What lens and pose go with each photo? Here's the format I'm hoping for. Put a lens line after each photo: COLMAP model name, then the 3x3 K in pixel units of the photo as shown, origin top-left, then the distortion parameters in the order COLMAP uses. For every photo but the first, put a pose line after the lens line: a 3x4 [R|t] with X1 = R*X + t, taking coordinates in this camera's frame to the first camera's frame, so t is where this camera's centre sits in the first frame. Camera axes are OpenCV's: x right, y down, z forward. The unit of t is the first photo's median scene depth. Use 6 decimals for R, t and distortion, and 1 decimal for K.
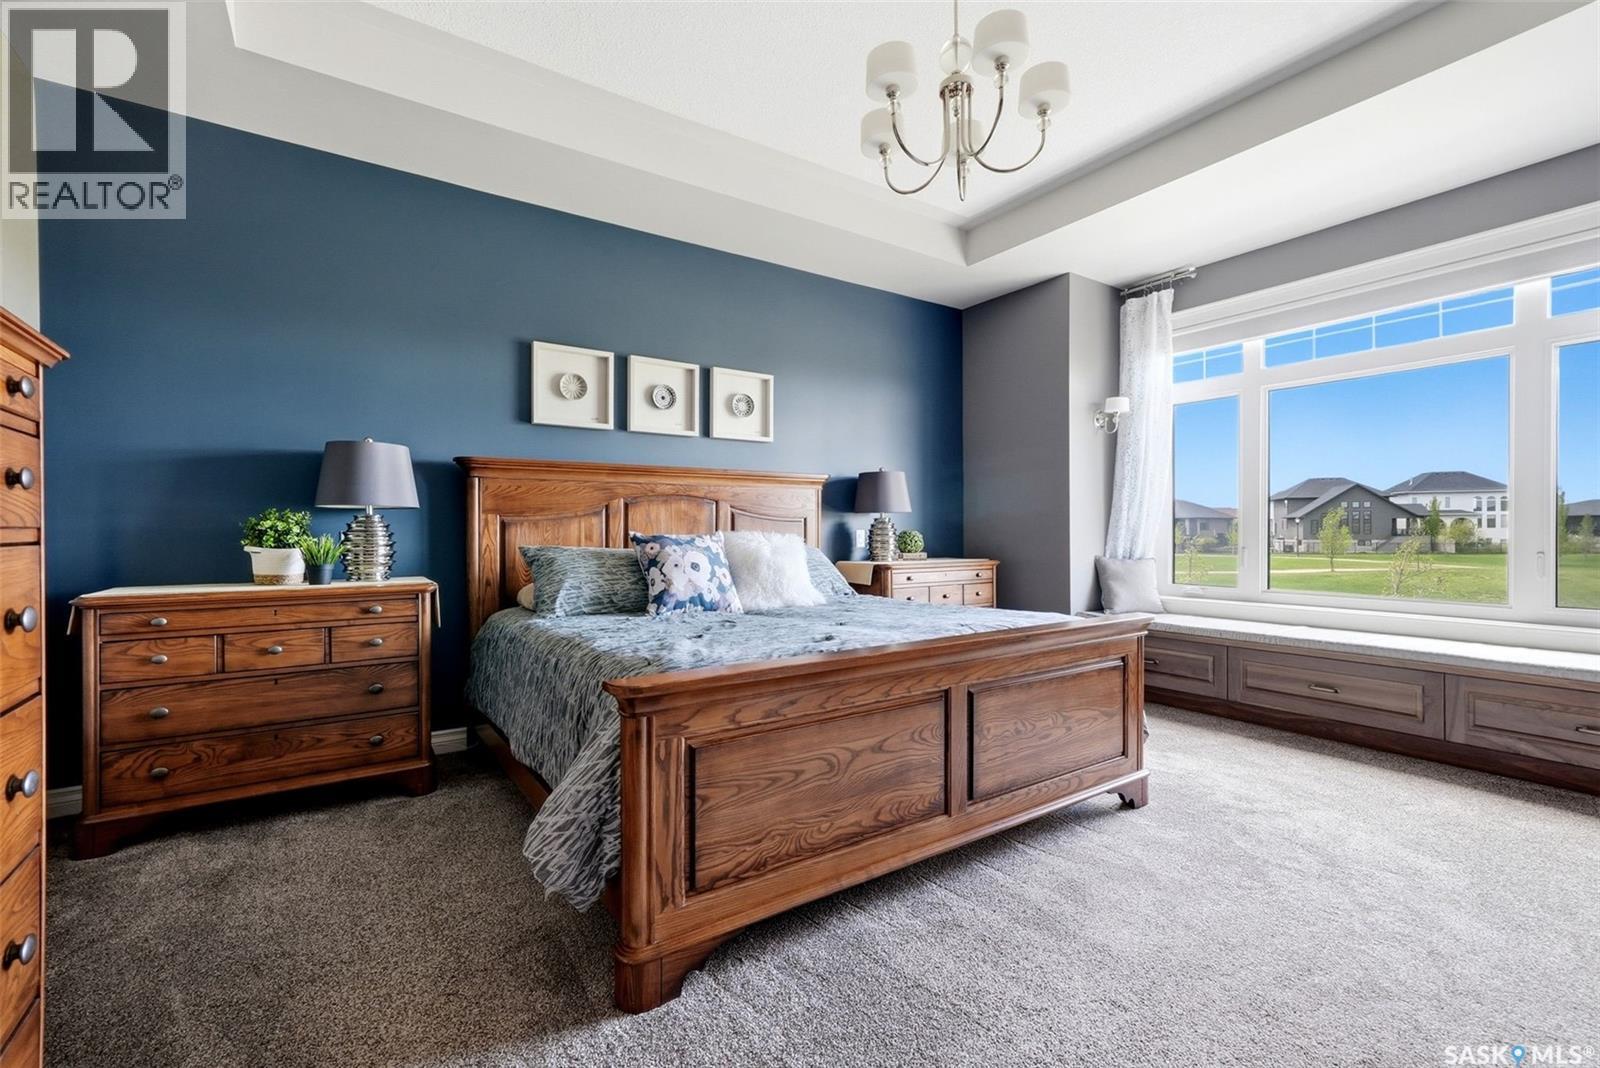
lens RADIAL K [[701.6, 0, 793.2], [0, 701.6, 528.2], [0, 0, 1]] dist [0.002205, 0.001312]
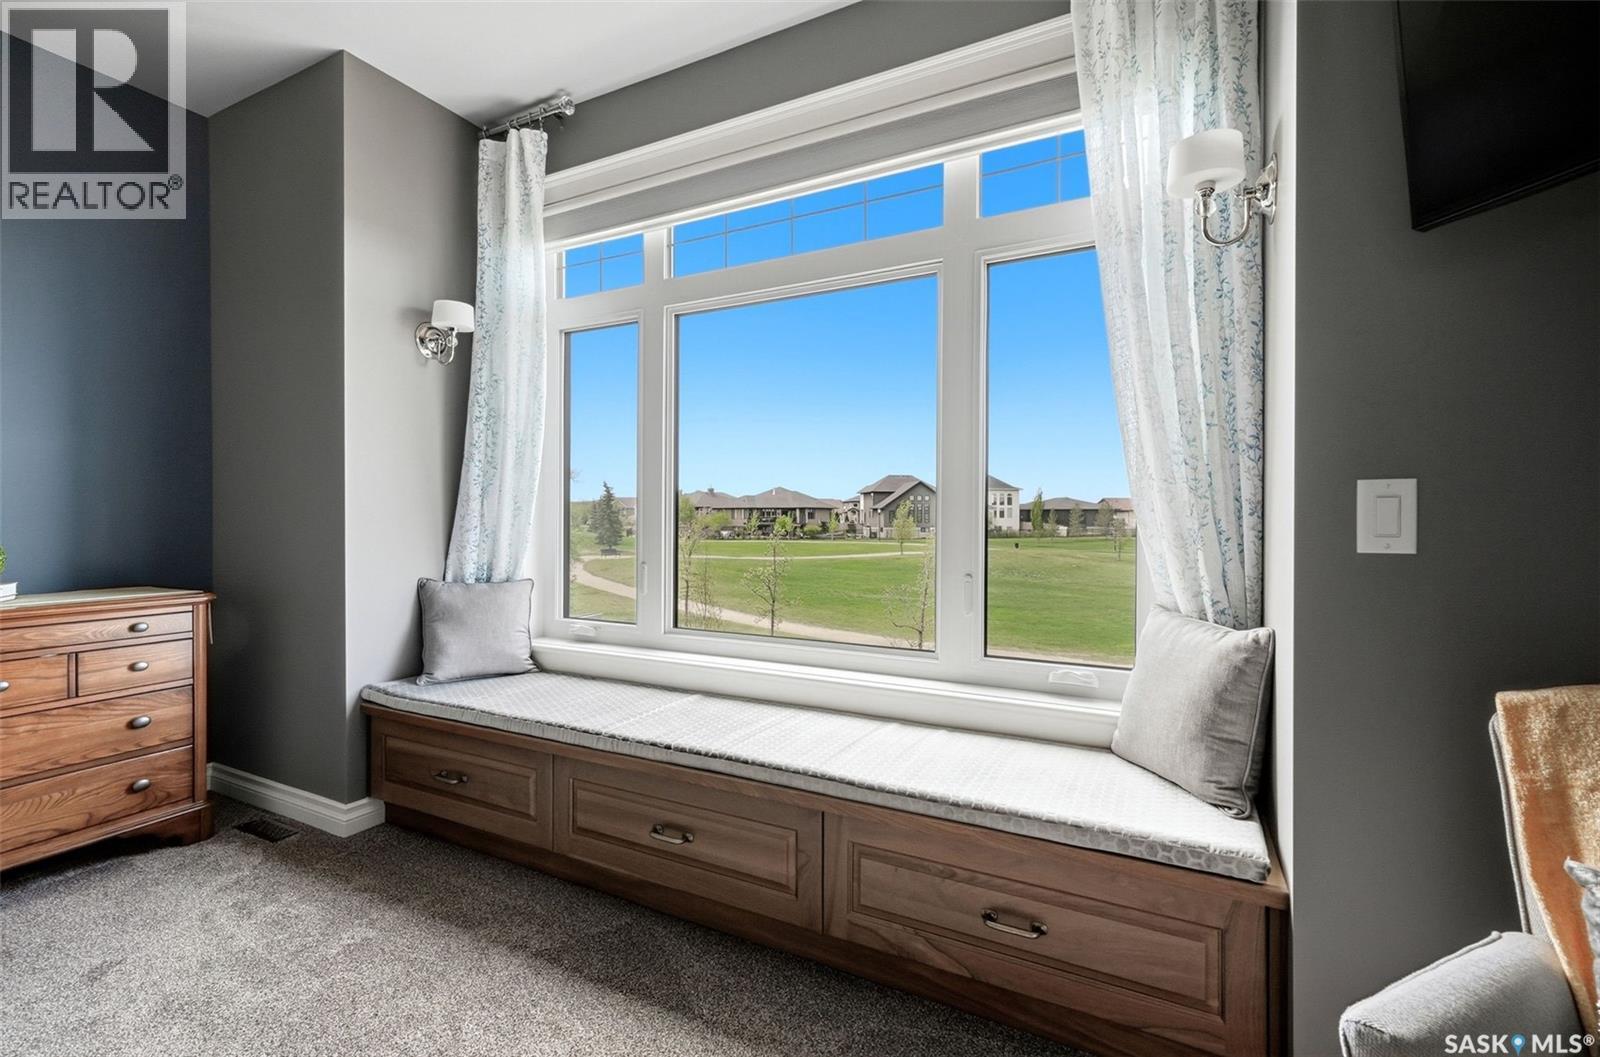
lens RADIAL K [[713.1, 0, 805.2], [0, 713.1, 518.3], [0, 0, 1]] dist [-0.002691, -0.000172]
pose [[0.873323, 0.005455, 0.487111, 0.420090], [-0.007860, 0.999965, 0.002894, -0.013907], [-0.487078, -0.006356, 0.873335, 0.343065]]
